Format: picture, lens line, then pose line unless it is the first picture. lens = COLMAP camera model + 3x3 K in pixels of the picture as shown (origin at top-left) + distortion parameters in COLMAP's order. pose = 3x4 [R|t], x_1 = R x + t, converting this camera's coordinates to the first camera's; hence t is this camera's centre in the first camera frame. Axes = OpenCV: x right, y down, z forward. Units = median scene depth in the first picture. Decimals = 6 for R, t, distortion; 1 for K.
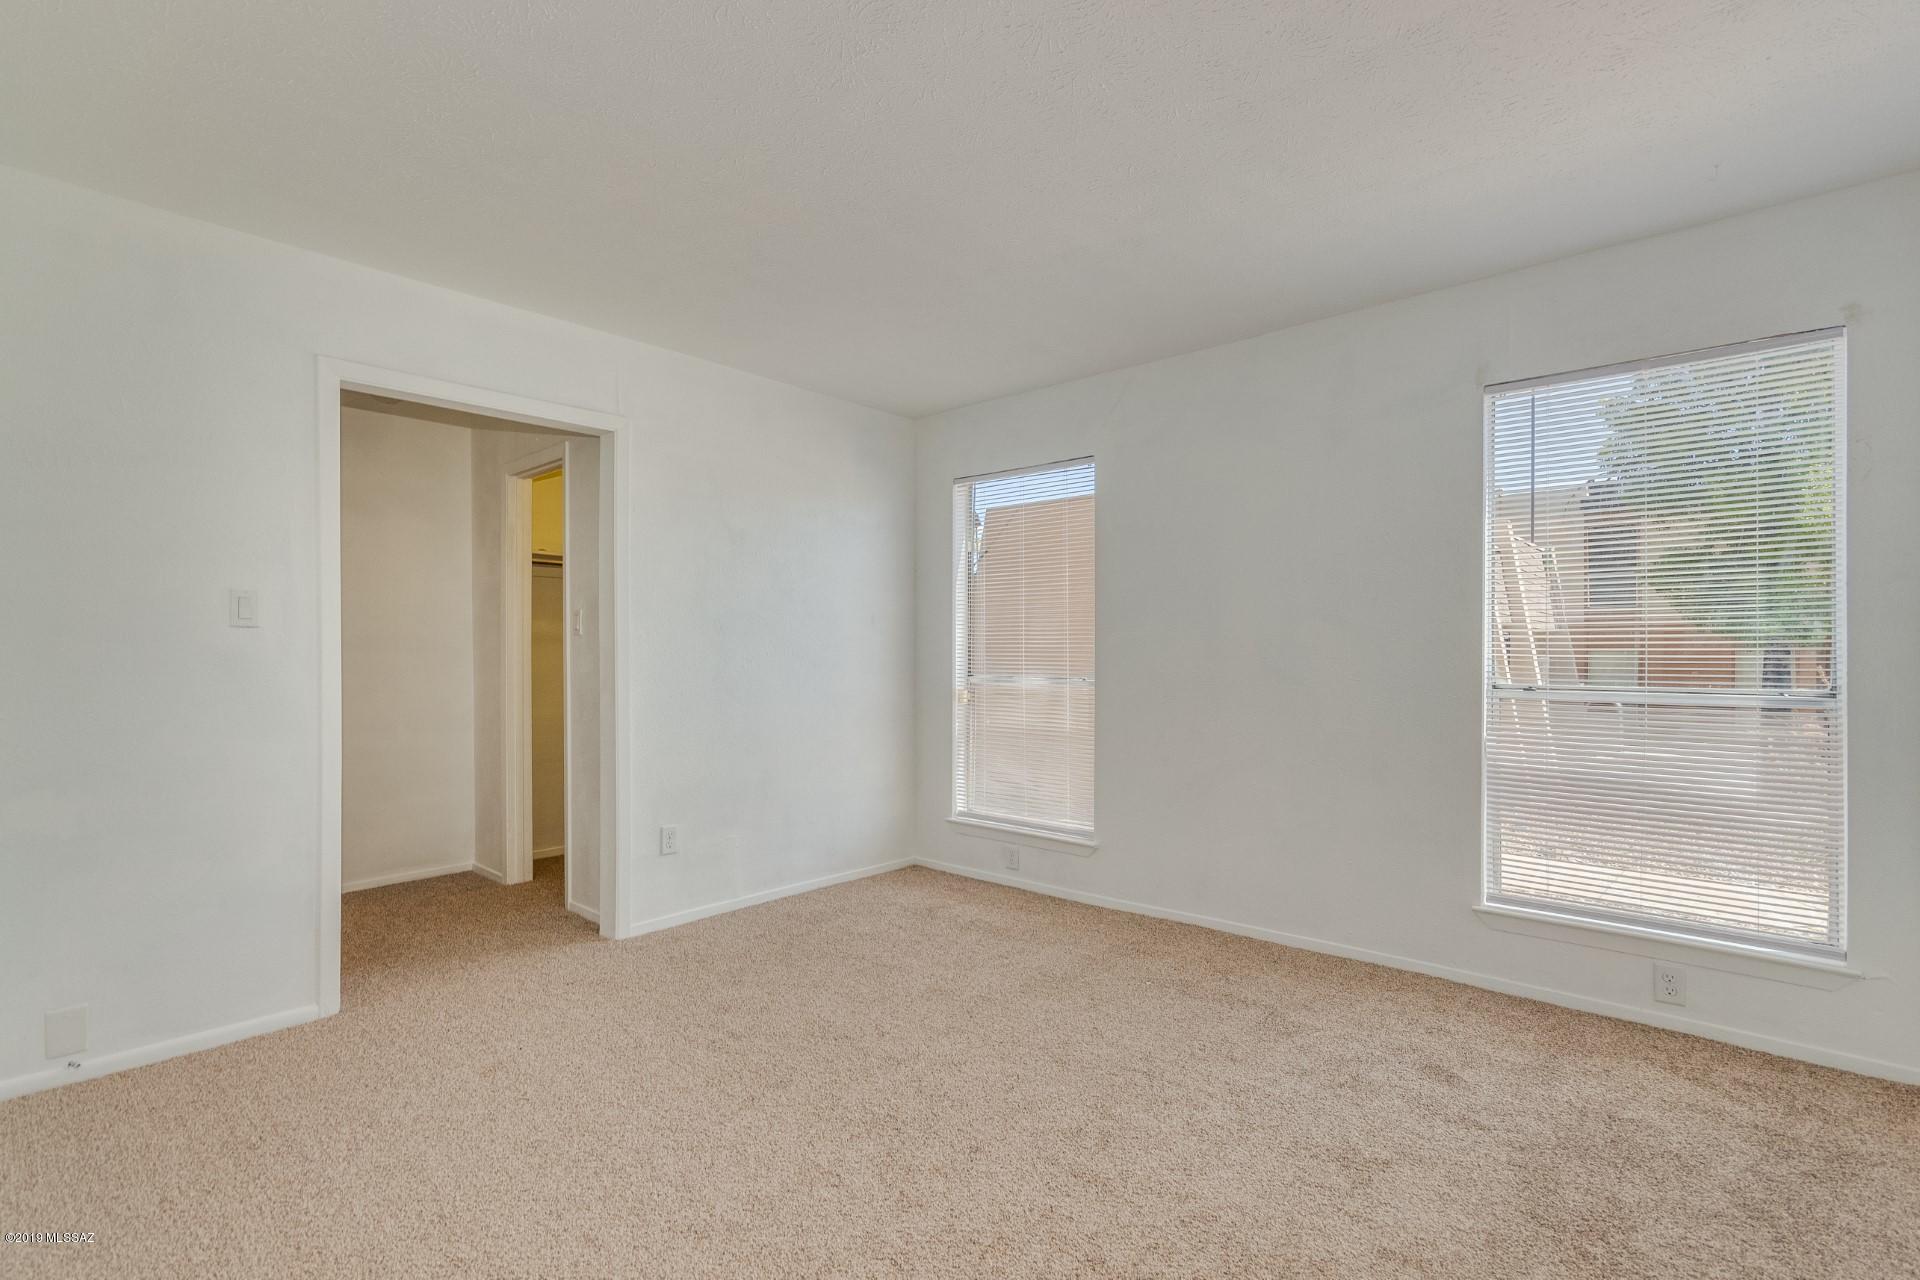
lens RADIAL K [[896.2, 0, 963.5], [0, 896.2, 654.7], [0, 0, 1]] dist [0.020802, -0.000766]
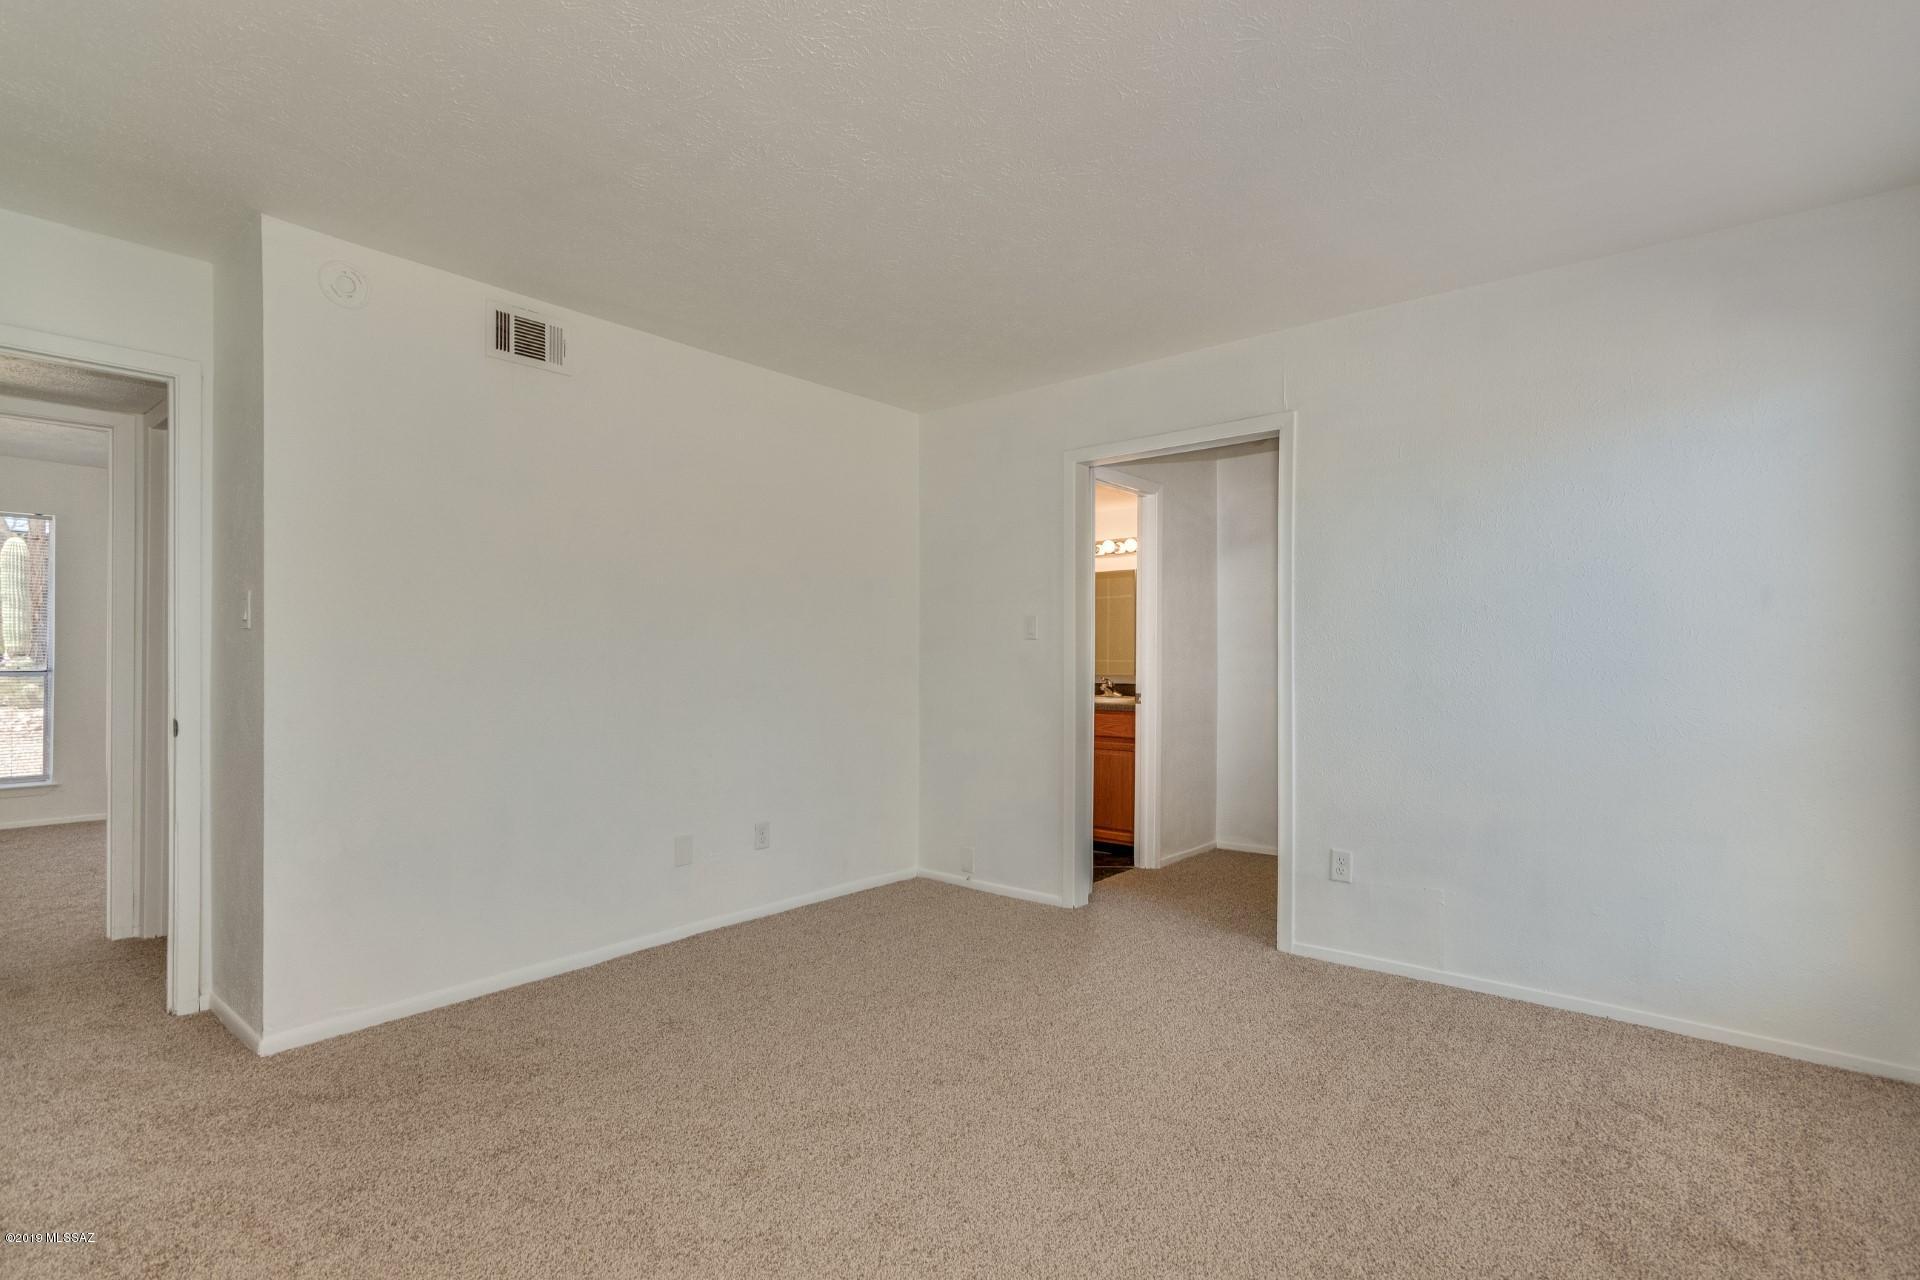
lens RADIAL K [[896.2, 0, 960.7], [0, 896.2, 647.1], [0, 0, 1]] dist [0.020802, -0.000766]
pose [[0.052179, -0.006229, -0.998618, 0.546466], [0.000555, 0.999981, -0.006208, -0.007040], [0.998638, -0.000230, 0.052181, 0.569839]]
